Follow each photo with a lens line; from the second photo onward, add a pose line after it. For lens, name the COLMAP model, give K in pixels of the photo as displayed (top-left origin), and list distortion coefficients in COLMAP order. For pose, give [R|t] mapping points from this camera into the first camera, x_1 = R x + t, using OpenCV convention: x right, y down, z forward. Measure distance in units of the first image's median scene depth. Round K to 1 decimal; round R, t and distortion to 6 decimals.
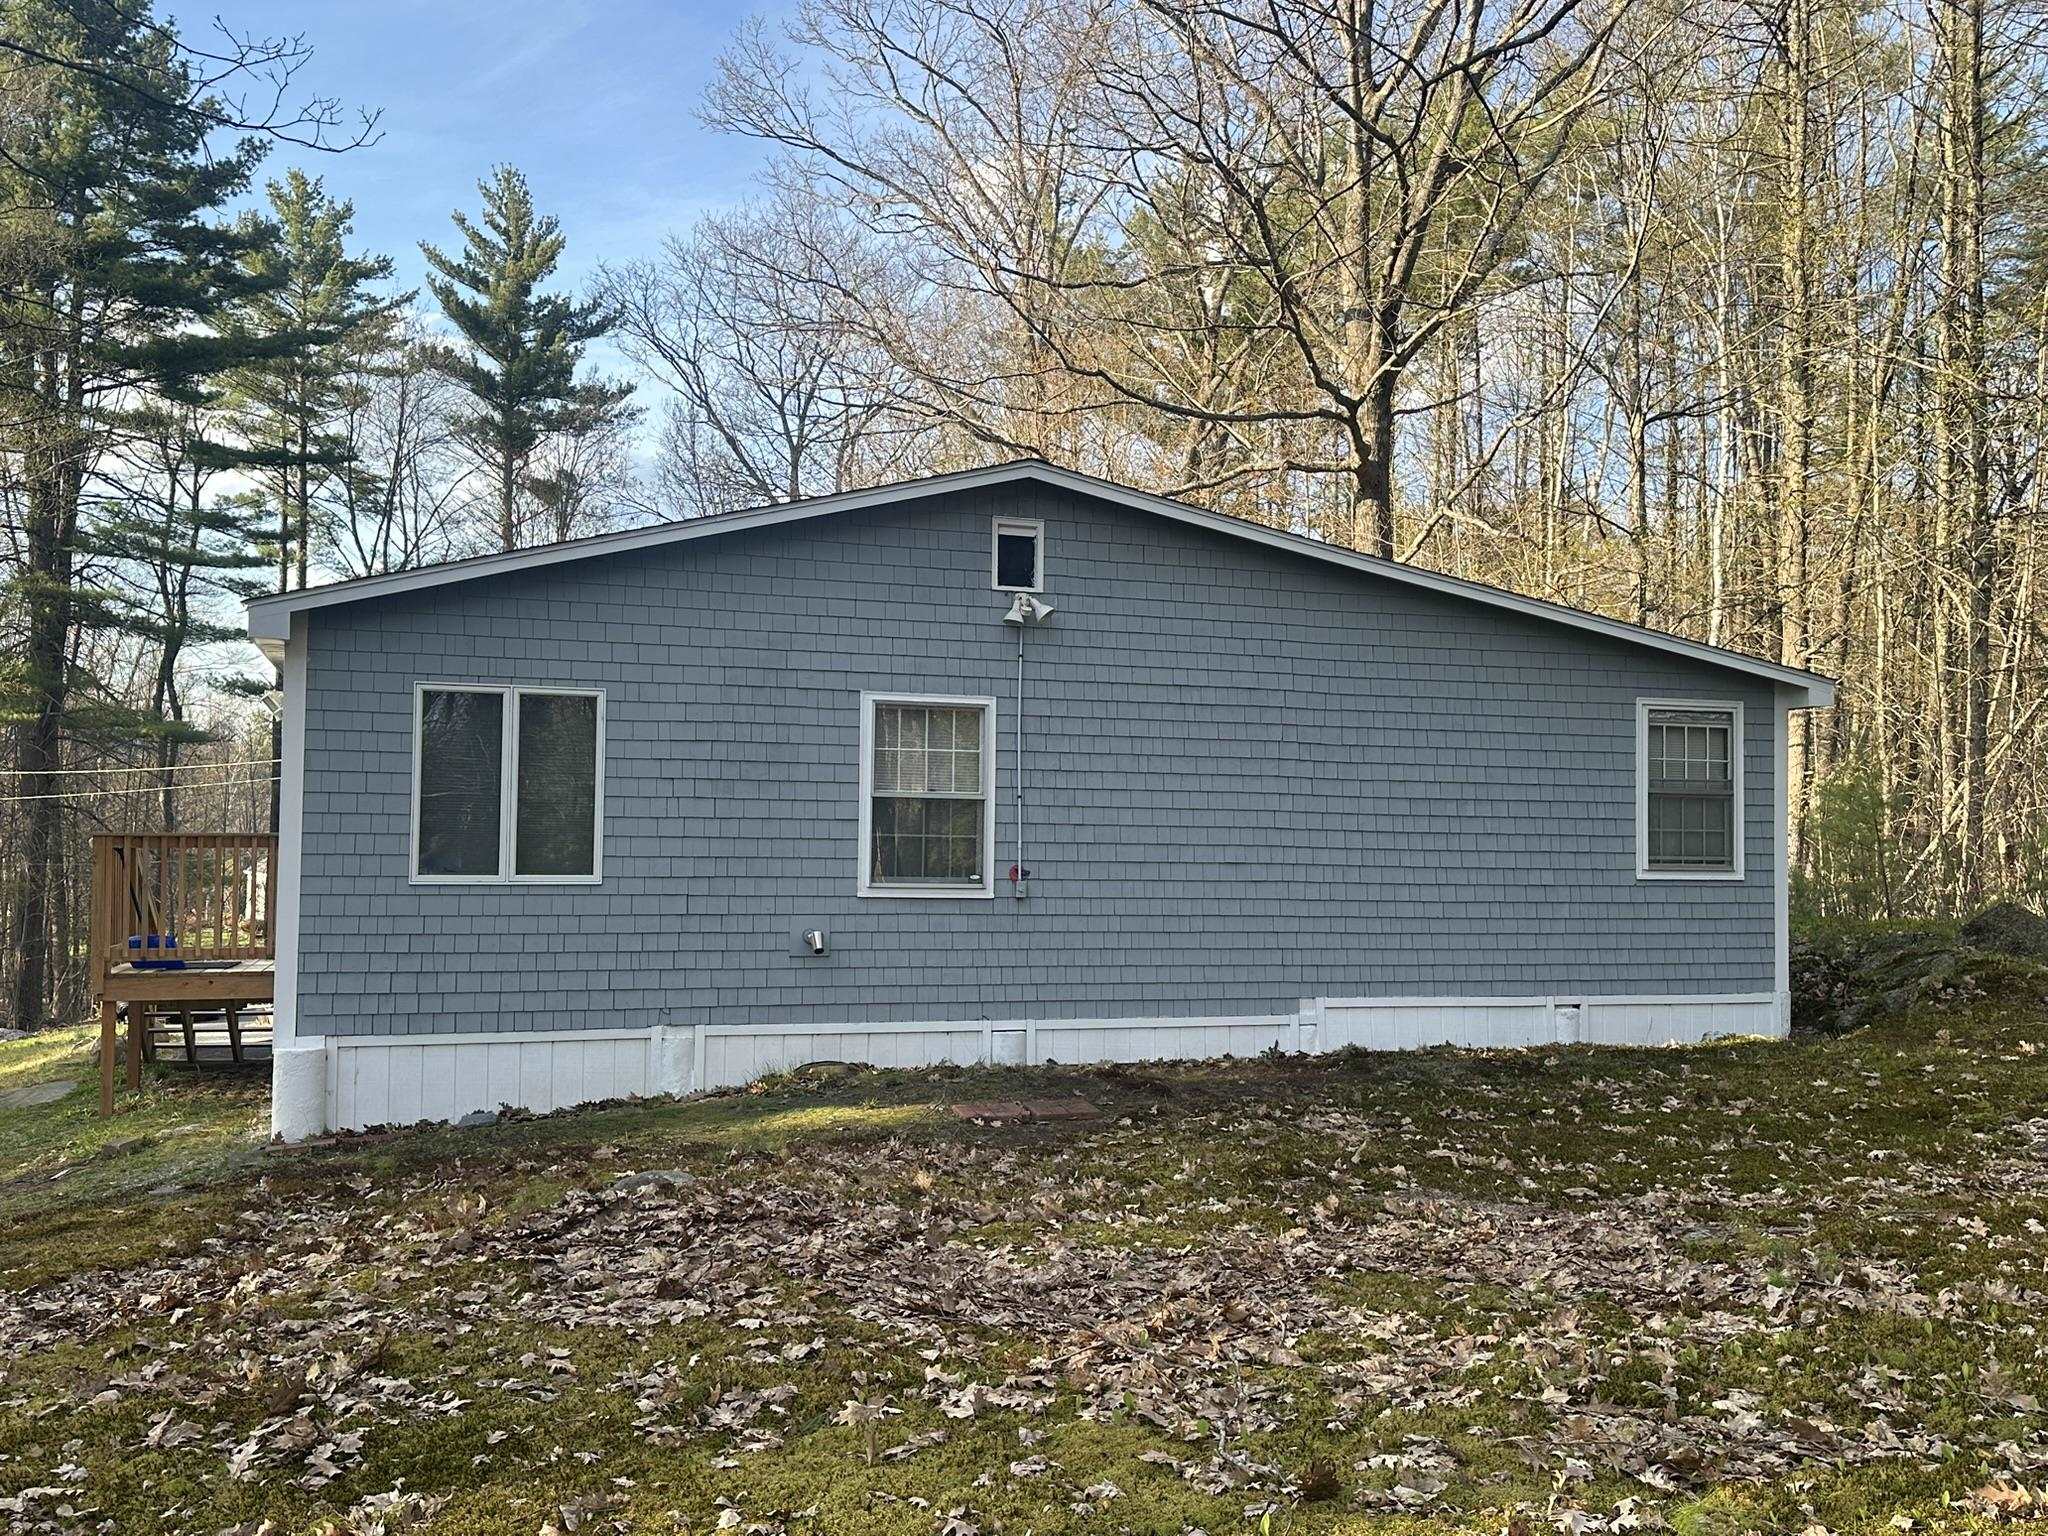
lens RADIAL K [[1826.6, 0, 1024.0], [0, 1826.6, 768.0], [0, 0, 1]] dist [0.115693, -0.002557]
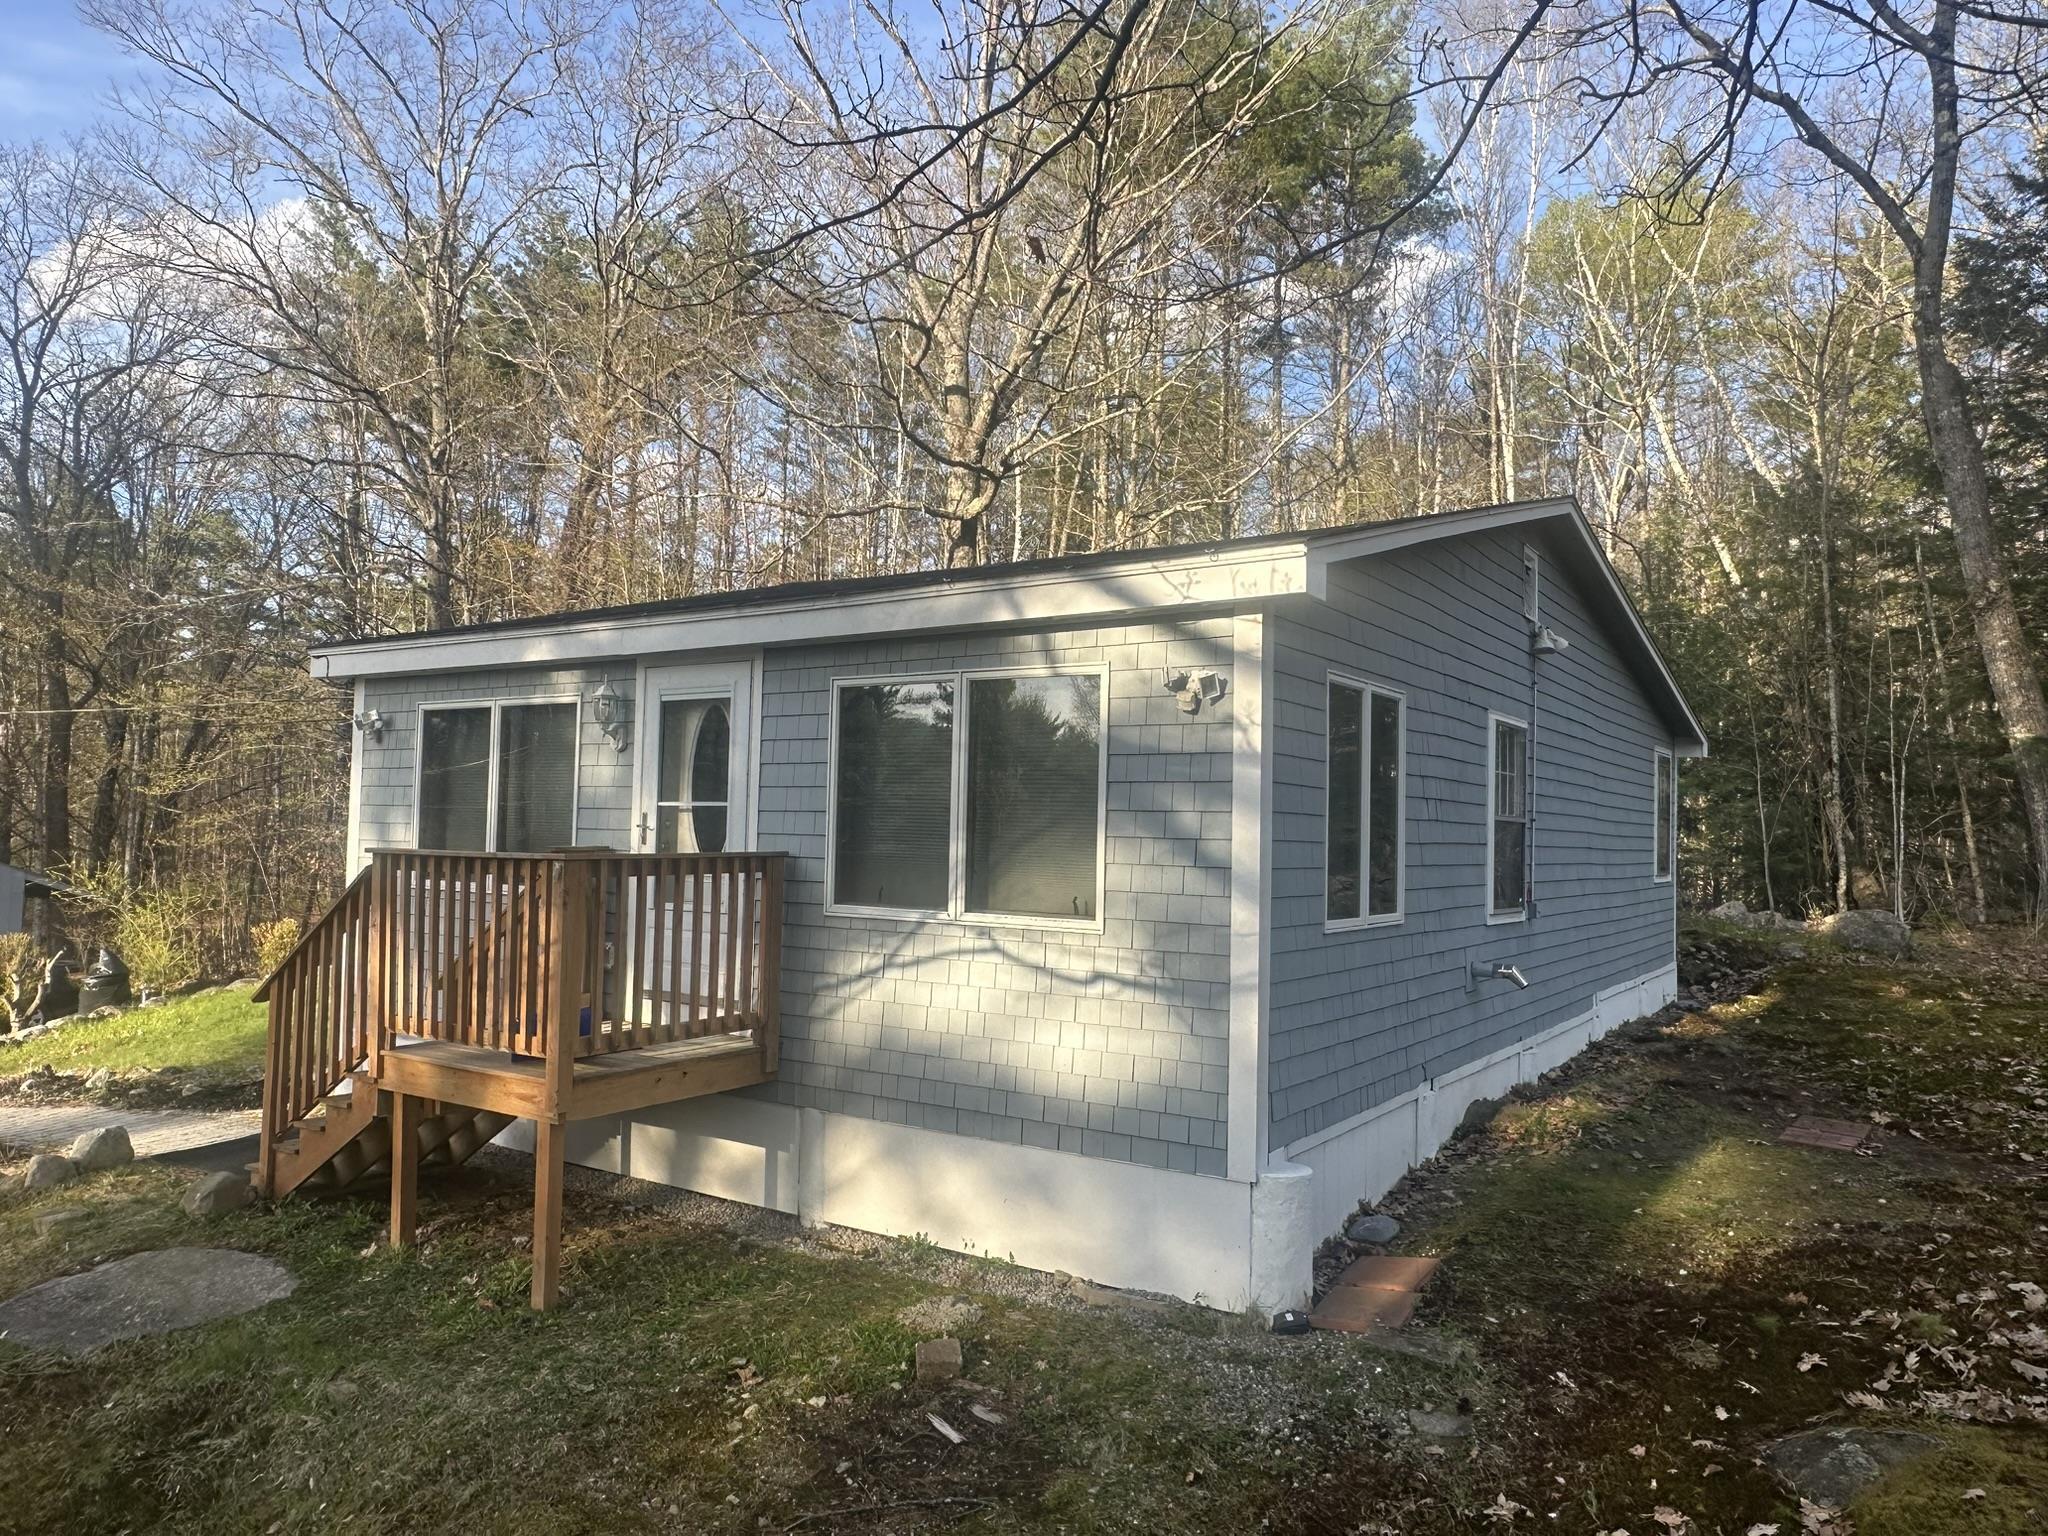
lens RADIAL K [[1399.4, 0, 1024.0], [0, 1399.4, 768.0], [0, 0, 1]] dist [0.006724, 0.001976]
pose [[0.797278, 0.034874, 0.602605, -0.720028], [-0.039103, 0.999217, -0.006091, 0.002438], [-0.602345, -0.018707, 0.798017, 0.566183]]
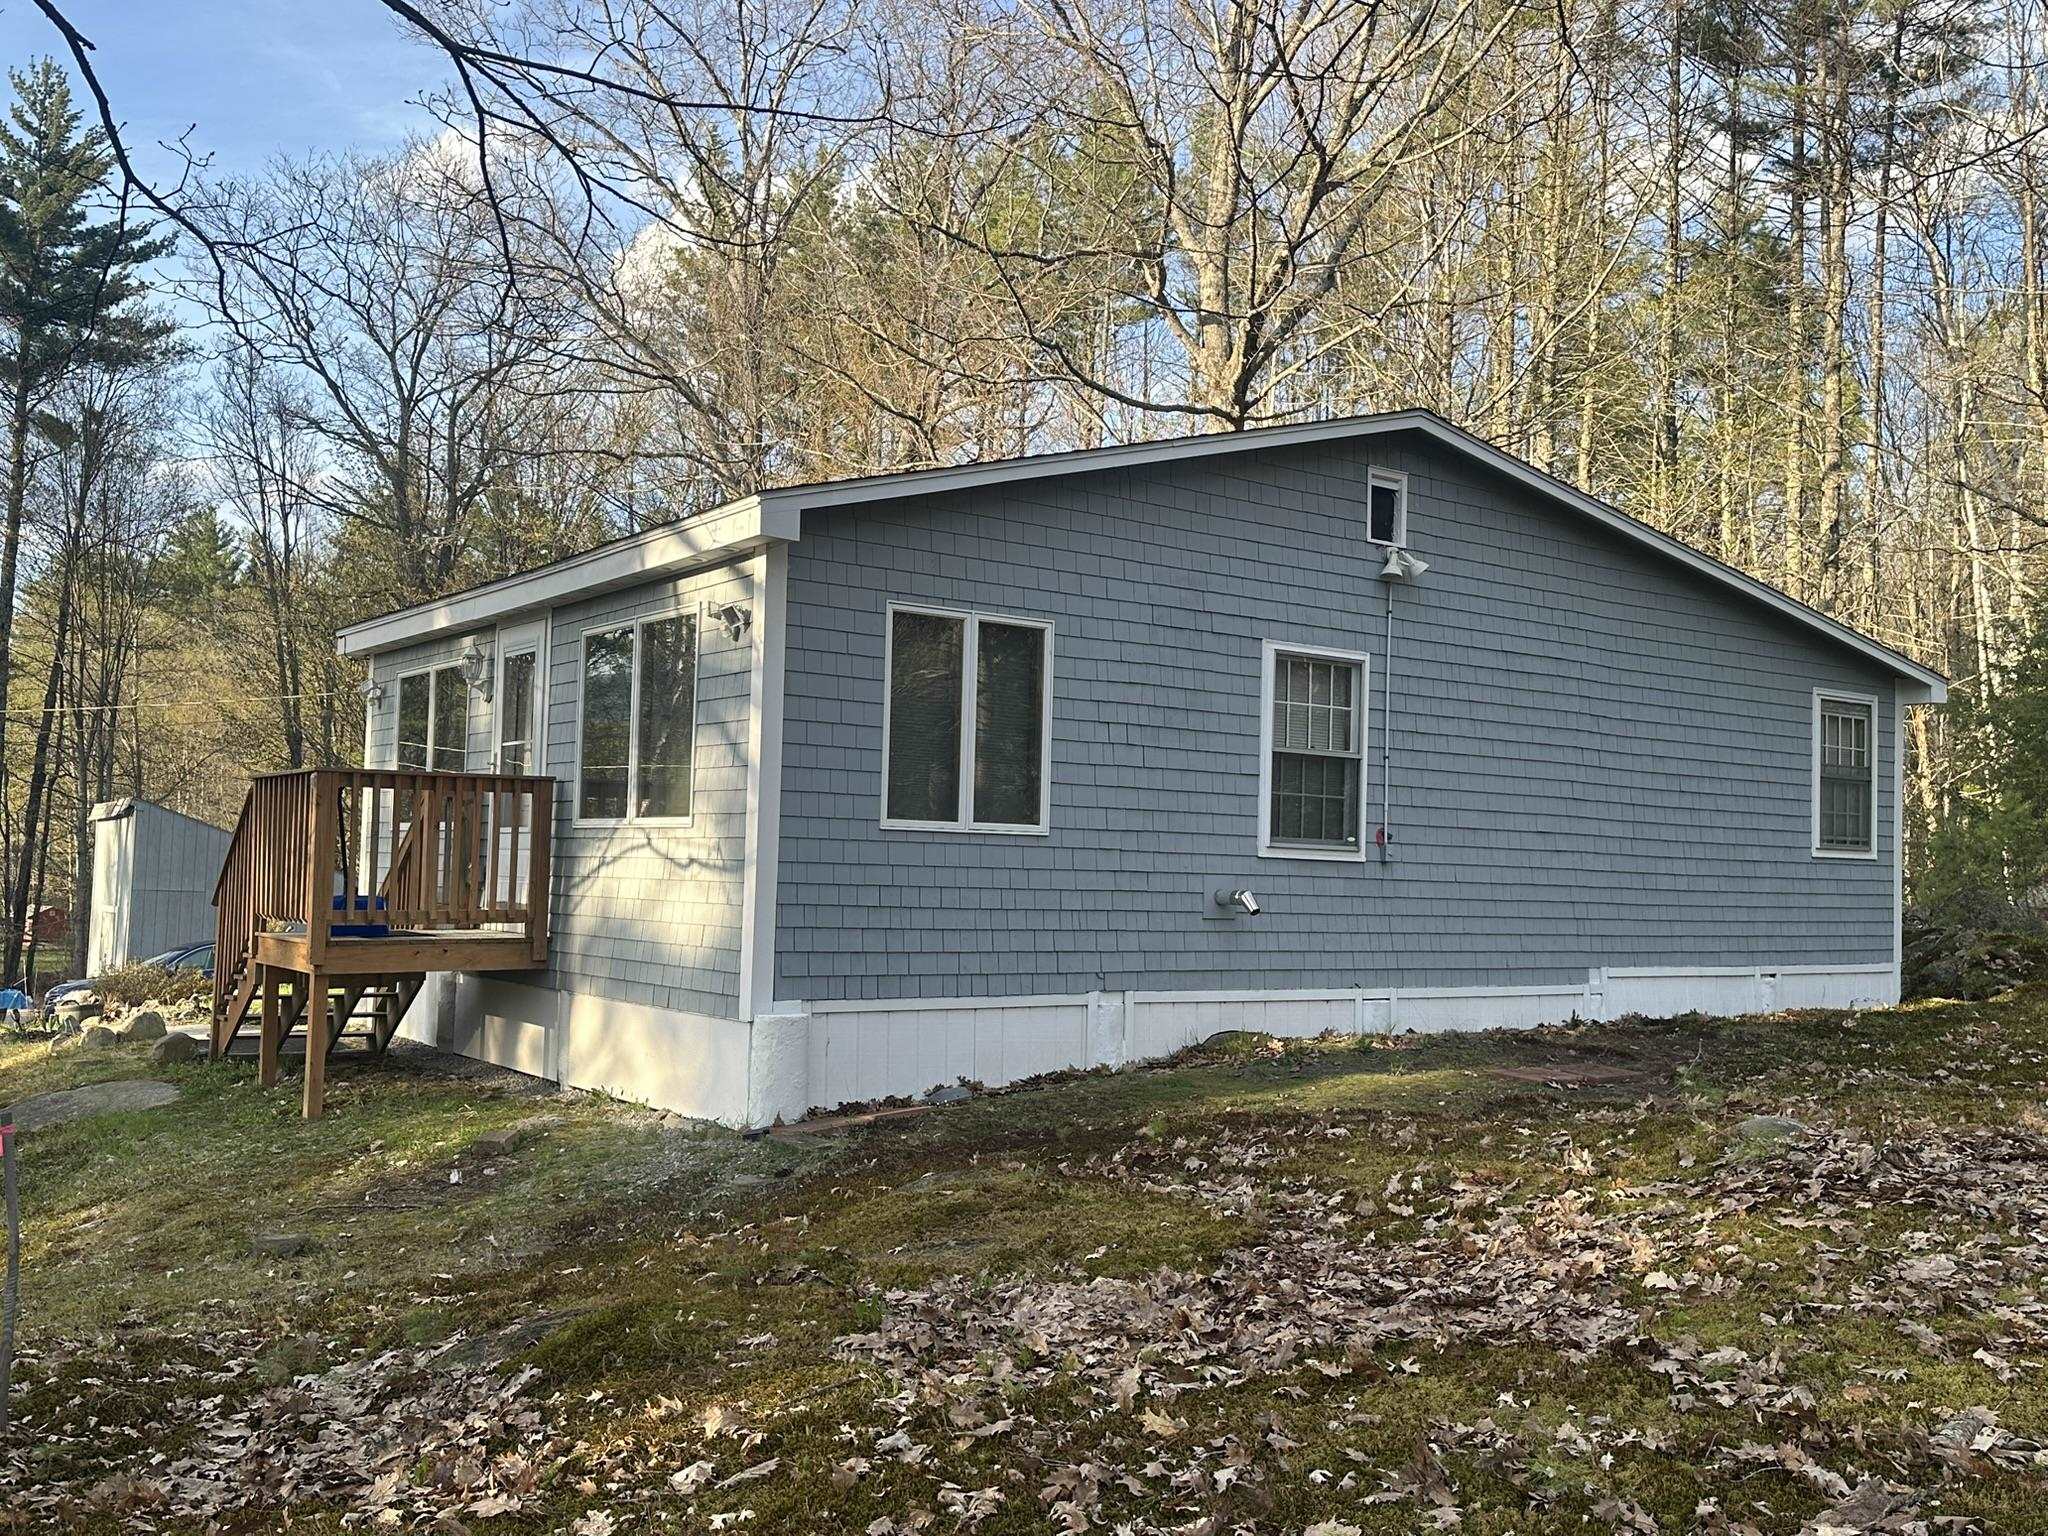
lens RADIAL K [[1815.0, 0, 1024.0], [0, 1815.0, 768.0], [0, 0, 1]] dist [0.067487, -0.000750]
pose [[0.956569, 0.030282, 0.289927, -0.478355], [-0.029082, 0.999541, -0.008449, 0.036019], [-0.290050, -0.000349, 0.957011, 0.138199]]
